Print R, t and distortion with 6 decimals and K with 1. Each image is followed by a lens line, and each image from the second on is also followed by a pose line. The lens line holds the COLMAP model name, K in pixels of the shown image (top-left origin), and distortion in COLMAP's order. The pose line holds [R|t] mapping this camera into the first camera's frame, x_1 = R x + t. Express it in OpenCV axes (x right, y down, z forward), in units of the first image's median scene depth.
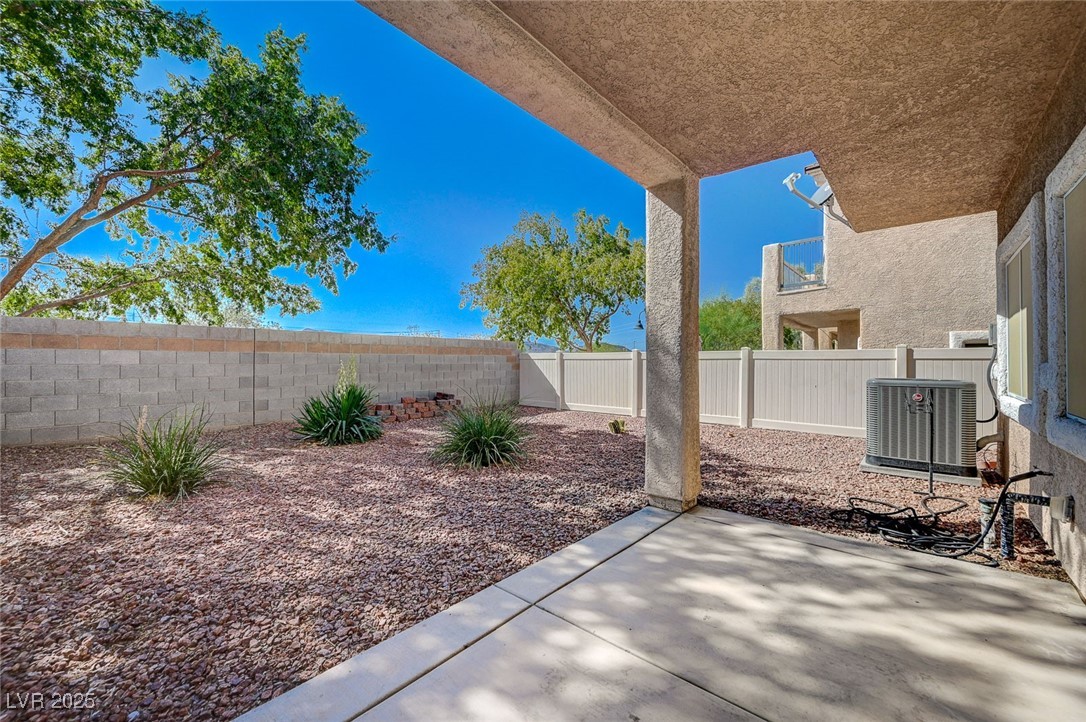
lens RADIAL K [[431.2, 0, 539.9], [0, 431.2, 358.9], [0, 0, 1]] dist [-0.001734, 0.000108]
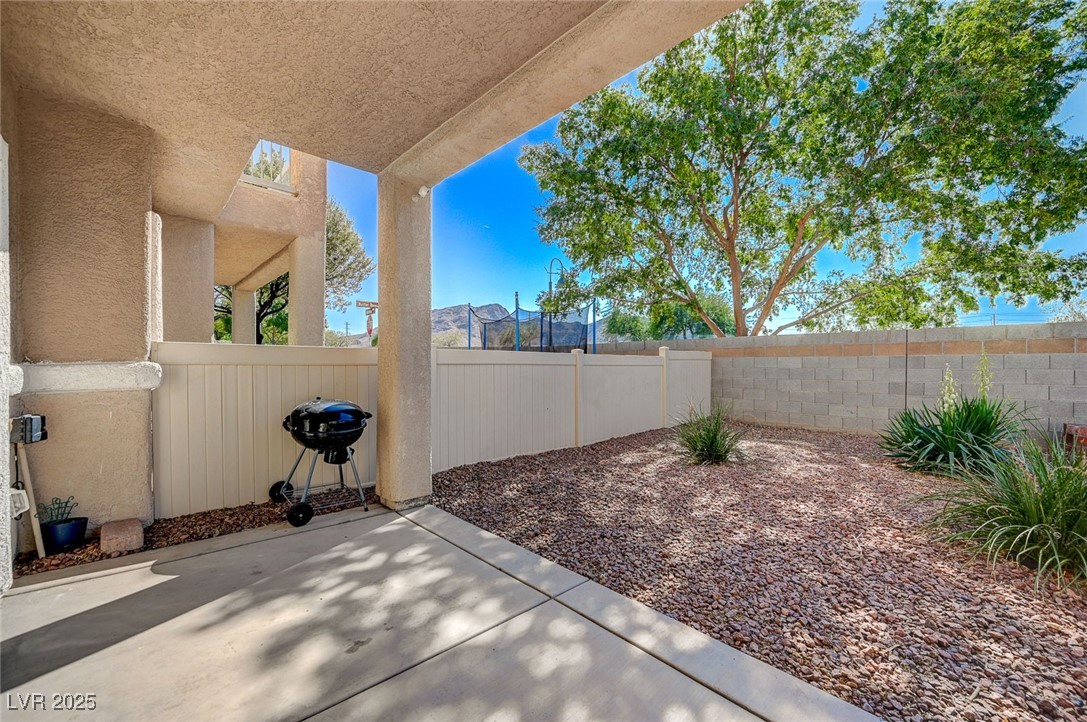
lens RADIAL K [[431.6, 0, 536.5], [0, 431.6, 366.6], [0, 0, 1]] dist [-0.001734, 0.000108]
pose [[-0.094994, -0.003097, -0.995473, 0.614981], [-0.000224, 0.999995, -0.003090, 0.021727], [0.995478, -0.000071, -0.094994, 0.663947]]
